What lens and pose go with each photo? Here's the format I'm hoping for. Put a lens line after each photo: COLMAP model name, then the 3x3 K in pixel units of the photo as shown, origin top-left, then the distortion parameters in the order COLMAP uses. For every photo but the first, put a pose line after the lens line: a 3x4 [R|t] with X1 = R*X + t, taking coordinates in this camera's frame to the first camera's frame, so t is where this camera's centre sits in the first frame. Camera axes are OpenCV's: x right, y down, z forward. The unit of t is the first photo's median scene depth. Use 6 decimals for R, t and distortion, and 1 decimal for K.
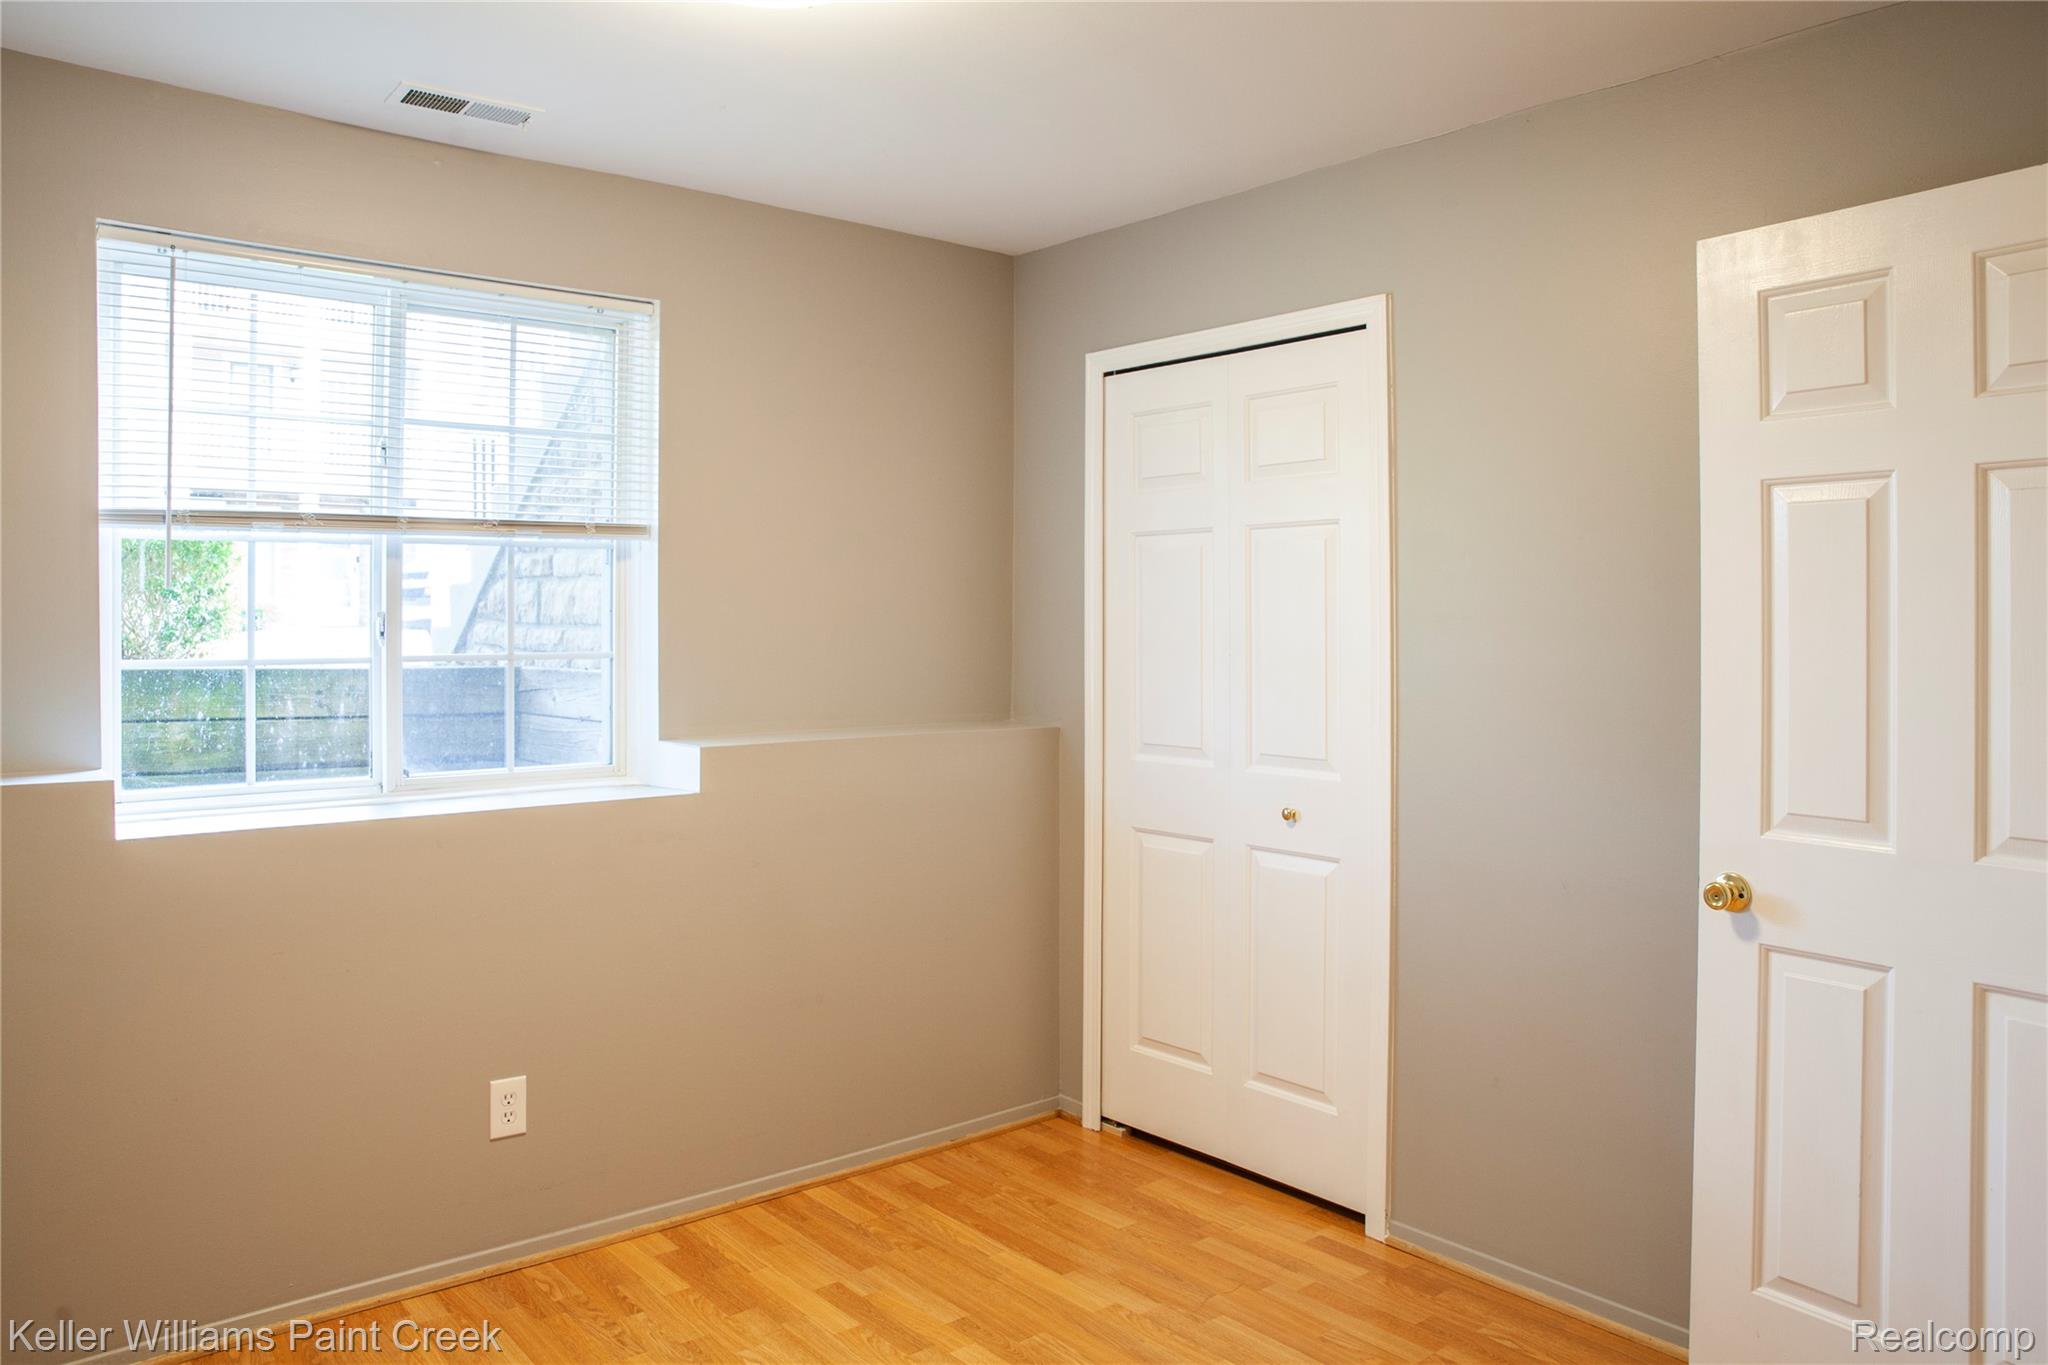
lens RADIAL K [[1485.6, 0, 1021.1], [0, 1485.6, 645.0], [0, 0, 1]] dist [-0.065614, 0.065955]
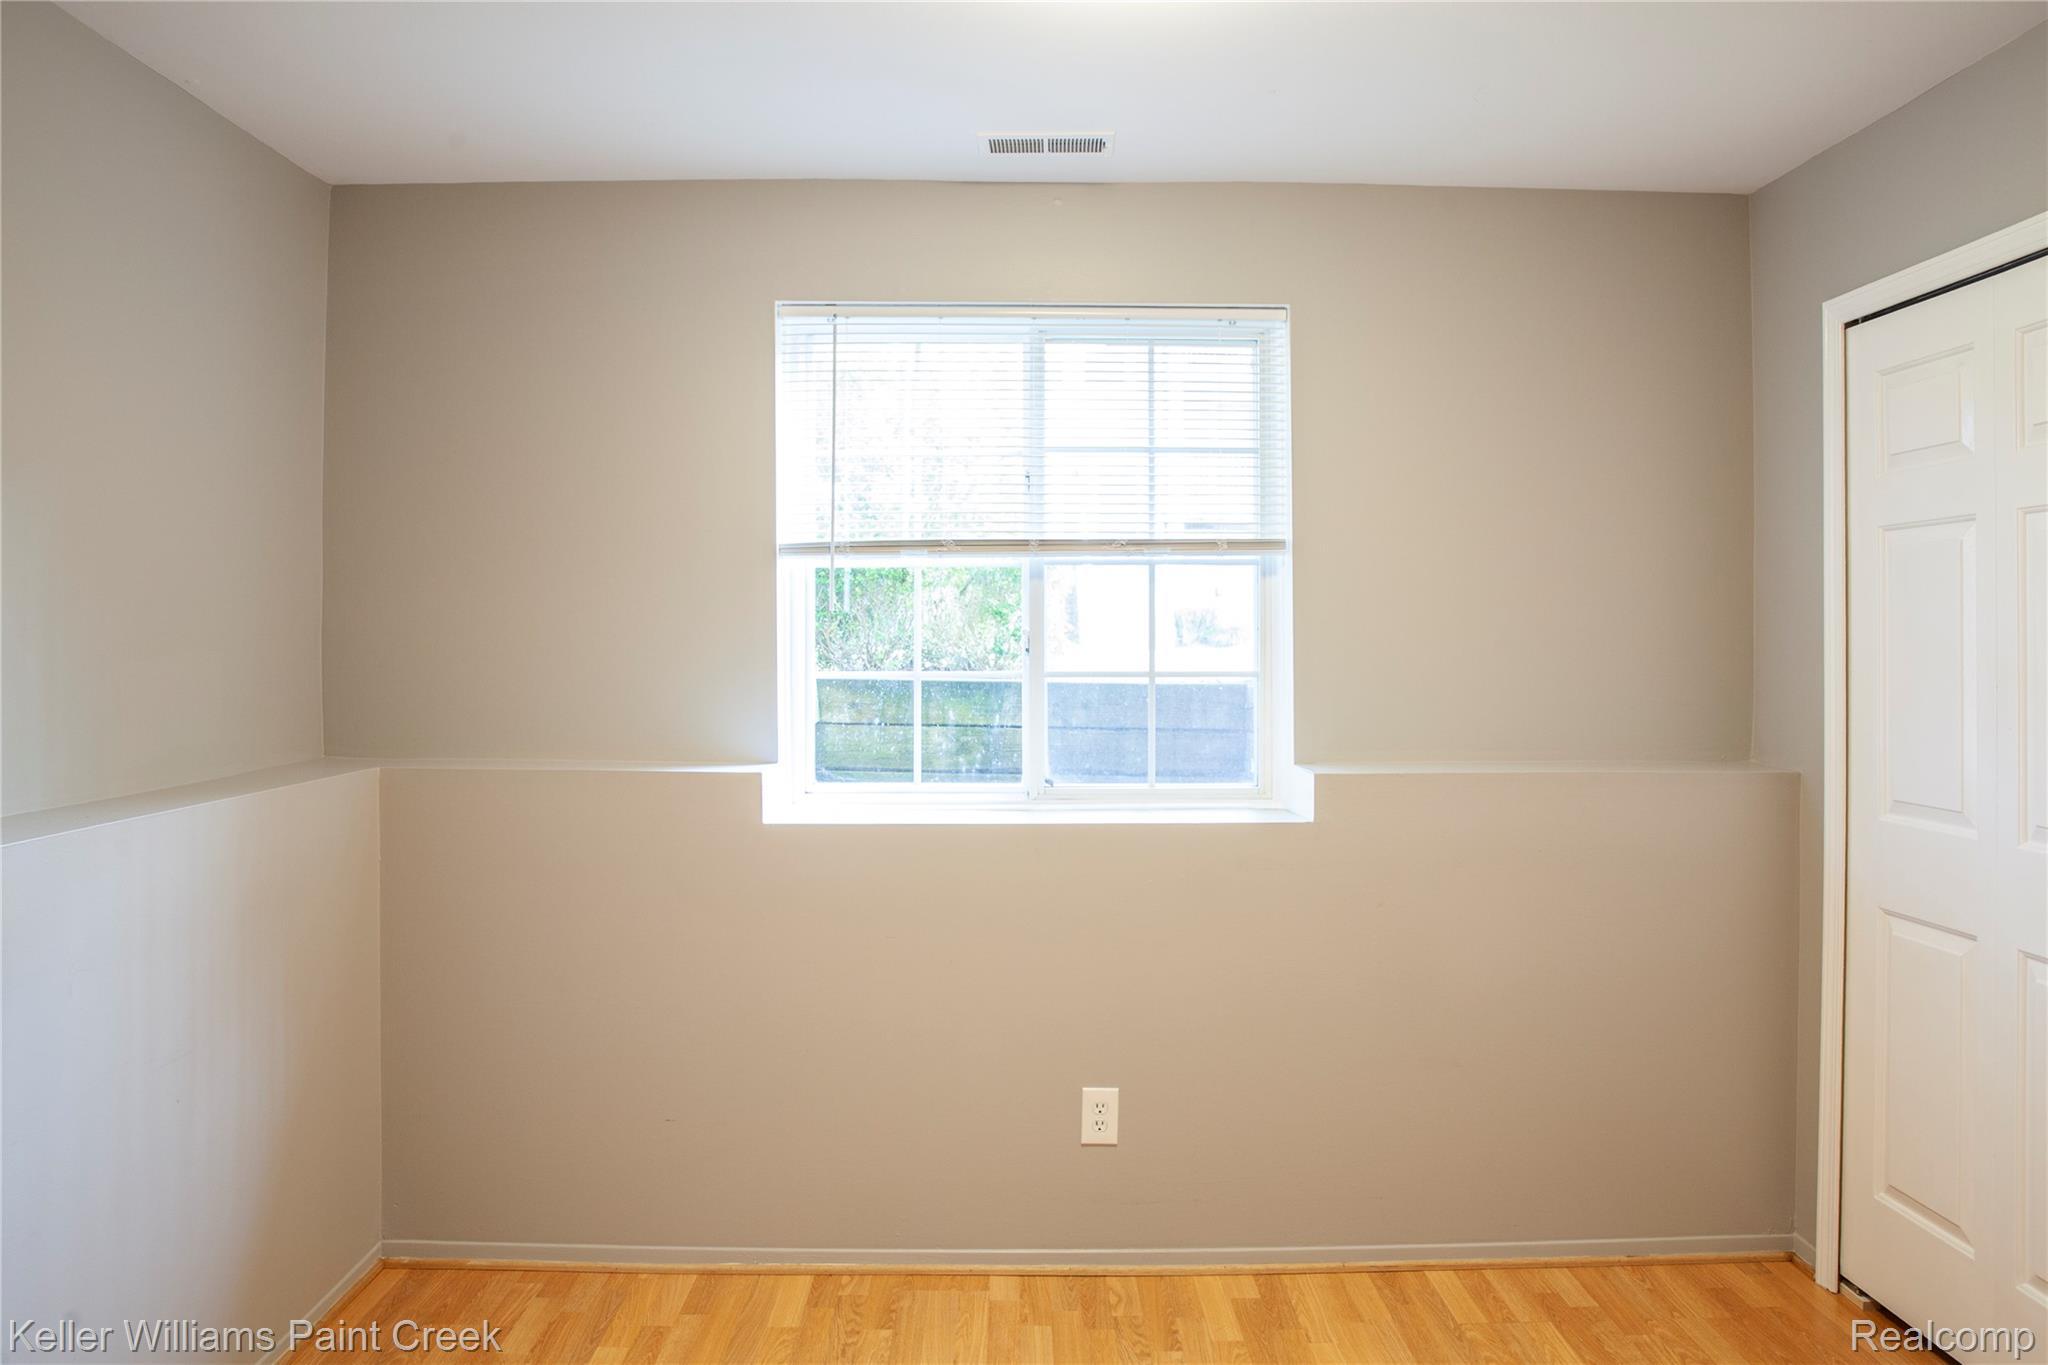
lens RADIAL K [[1474.7, 0, 1021.0], [0, 1474.7, 646.8], [0, 0, 1]] dist [-0.107249, 0.093679]
pose [[0.780487, 0.004503, -0.625156, 0.218137], [-0.011910, 0.999900, -0.007667, -0.001935], [0.625059, 0.013429, 0.780462, 0.157187]]
